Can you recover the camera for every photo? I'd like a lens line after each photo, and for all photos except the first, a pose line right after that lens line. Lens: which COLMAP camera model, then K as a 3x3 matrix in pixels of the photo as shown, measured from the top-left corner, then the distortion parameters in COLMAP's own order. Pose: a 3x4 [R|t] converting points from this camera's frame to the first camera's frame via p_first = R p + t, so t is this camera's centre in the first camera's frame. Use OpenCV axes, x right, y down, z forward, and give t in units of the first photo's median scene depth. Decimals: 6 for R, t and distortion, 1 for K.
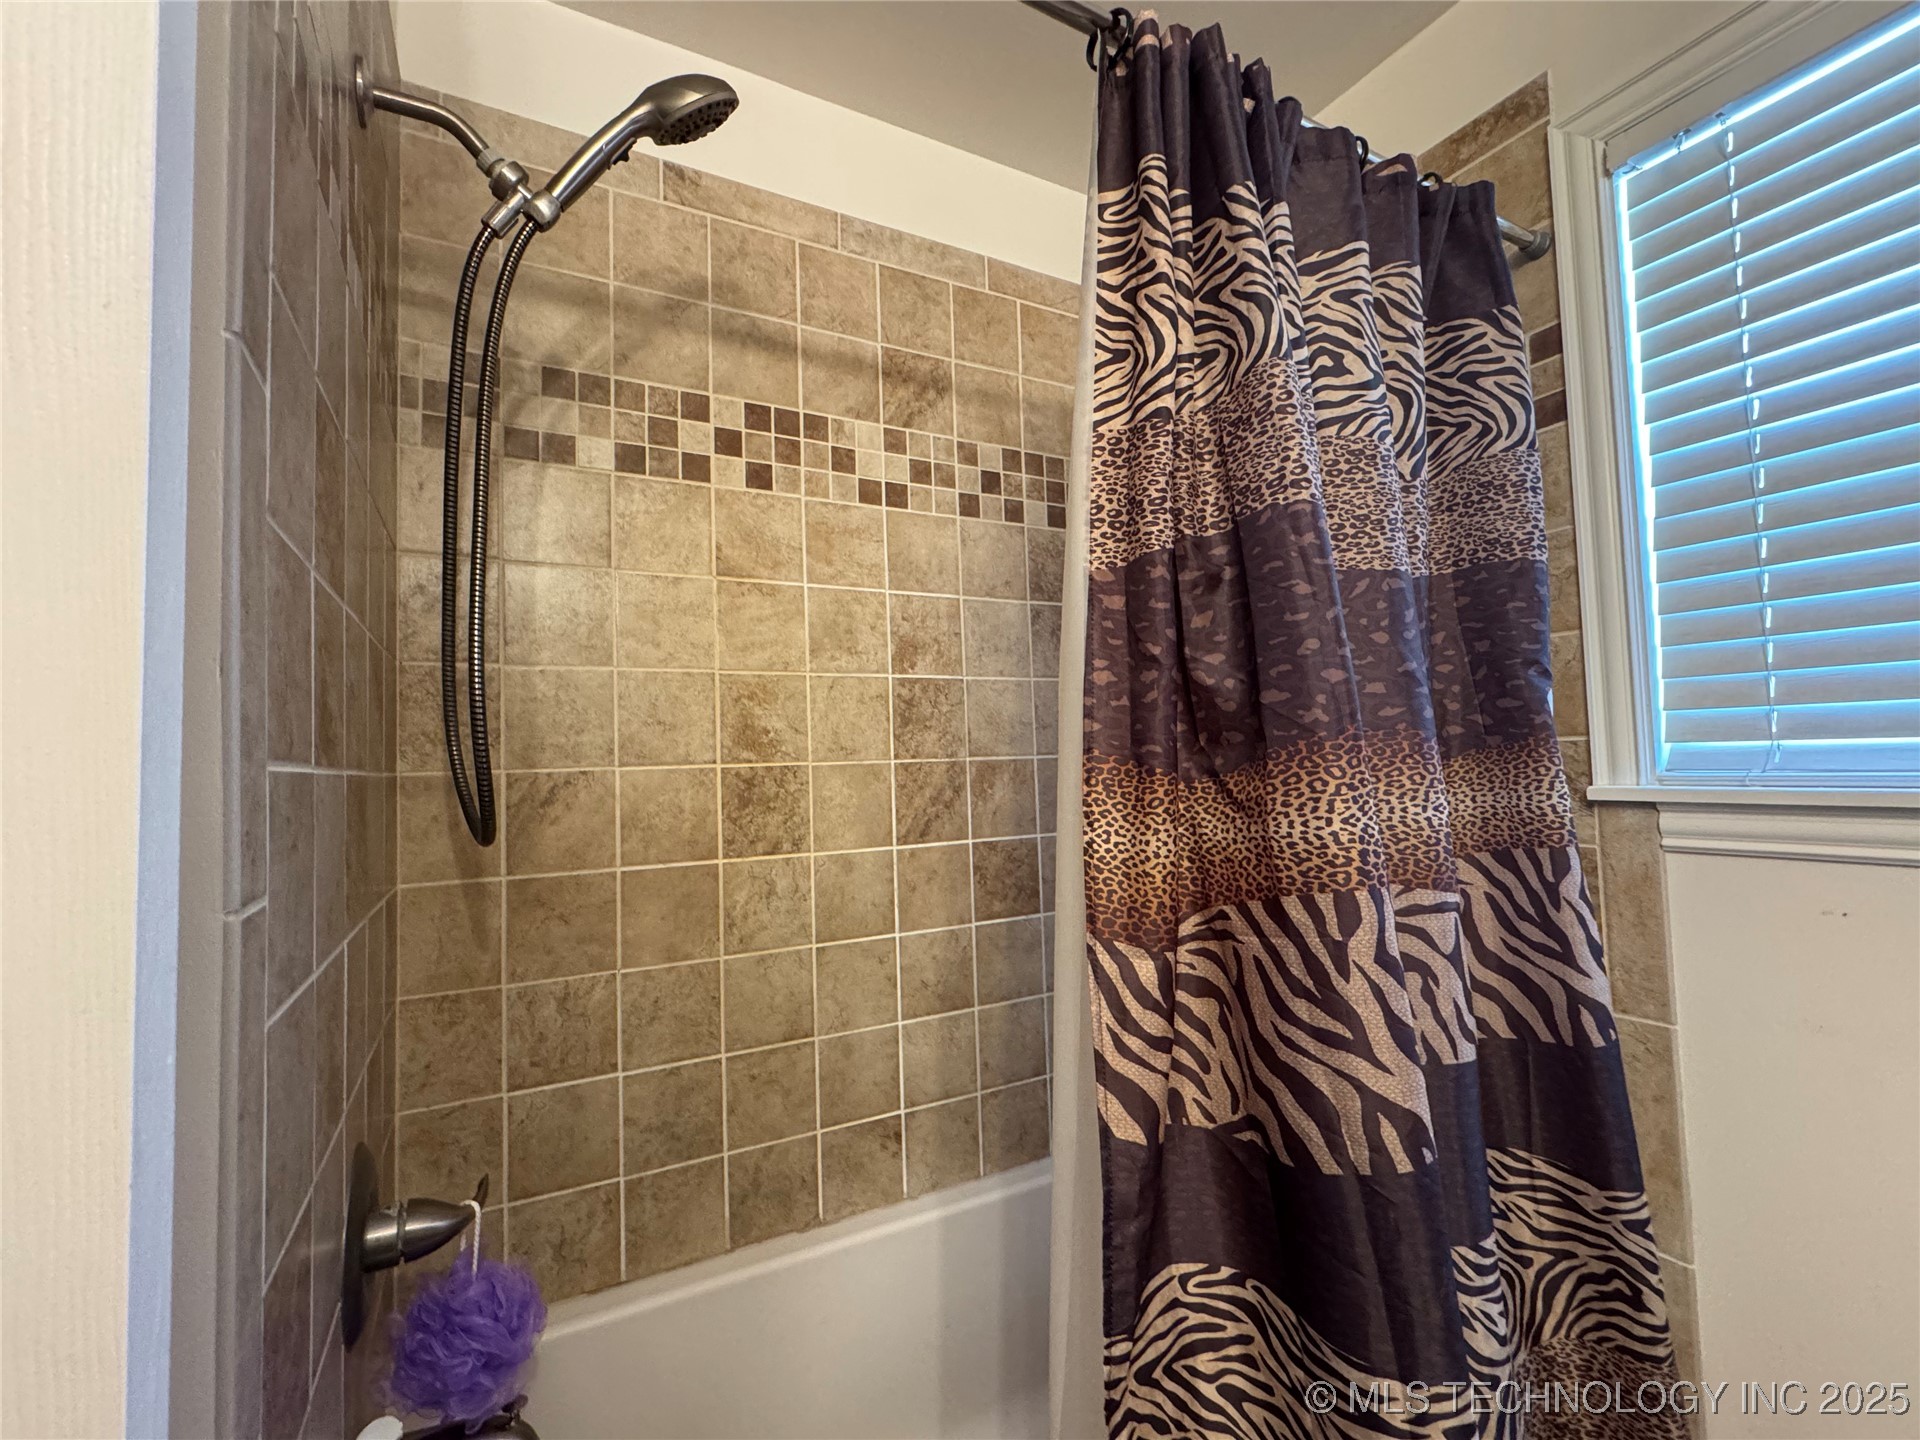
lens RADIAL K [[857.0, 0, 955.2], [0, 857.0, 716.2], [0, 0, 1]] dist [-0.003668, -0.000664]
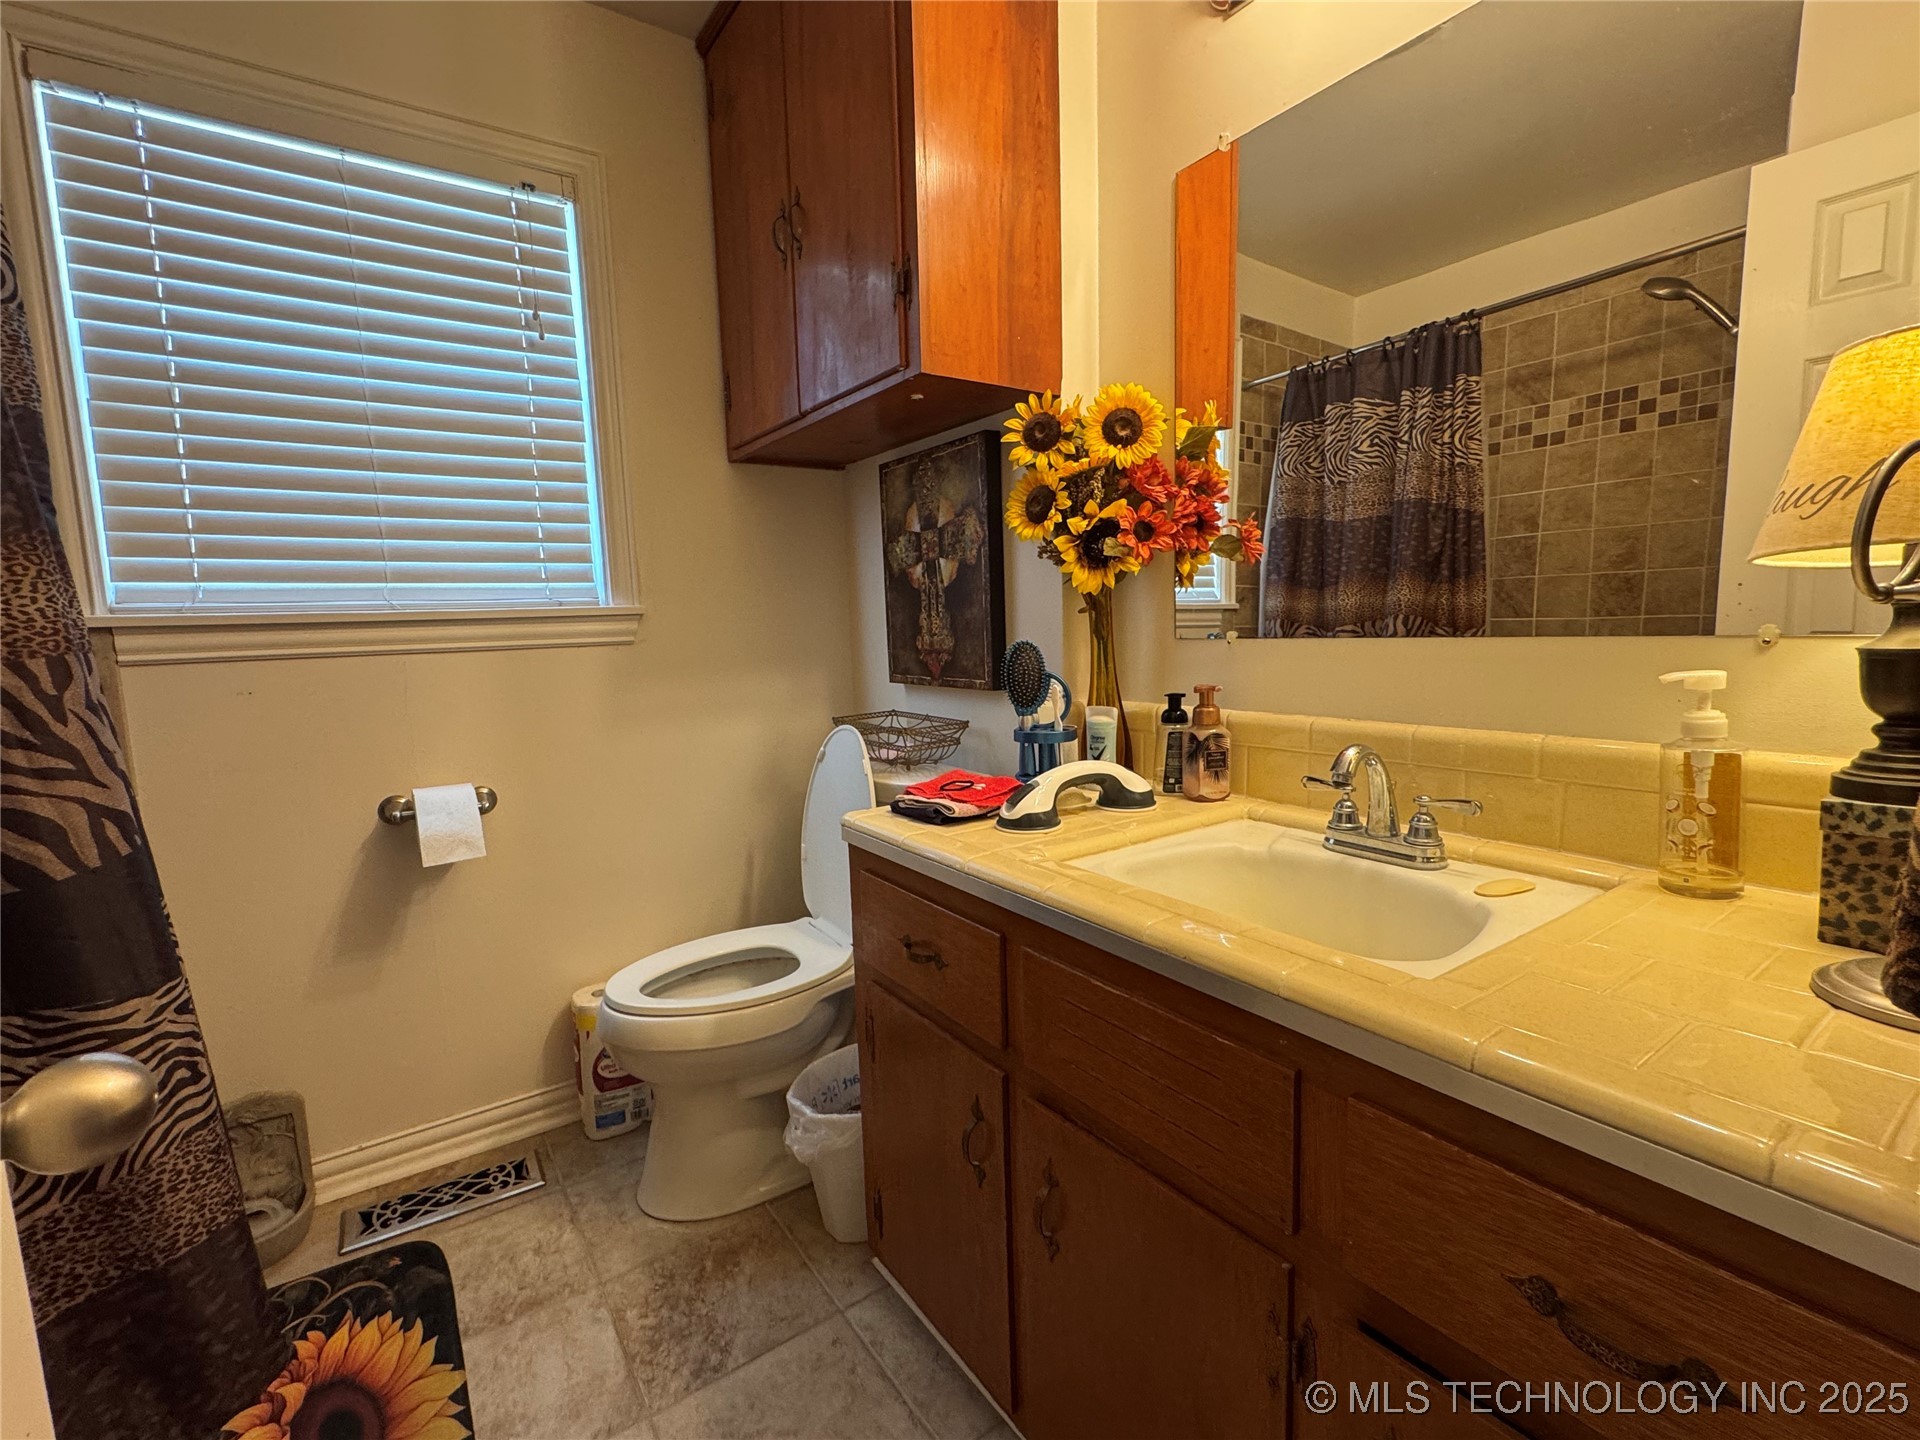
lens RADIAL K [[857.0, 0, 955.5], [0, 857.0, 722.8], [0, 0, 1]] dist [-0.003668, -0.000664]
pose [[-0.120345, -0.087317, 0.988885, -0.938768], [-0.017445, 0.996157, 0.085836, 0.170501], [-0.992579, -0.006921, -0.121406, -0.156855]]
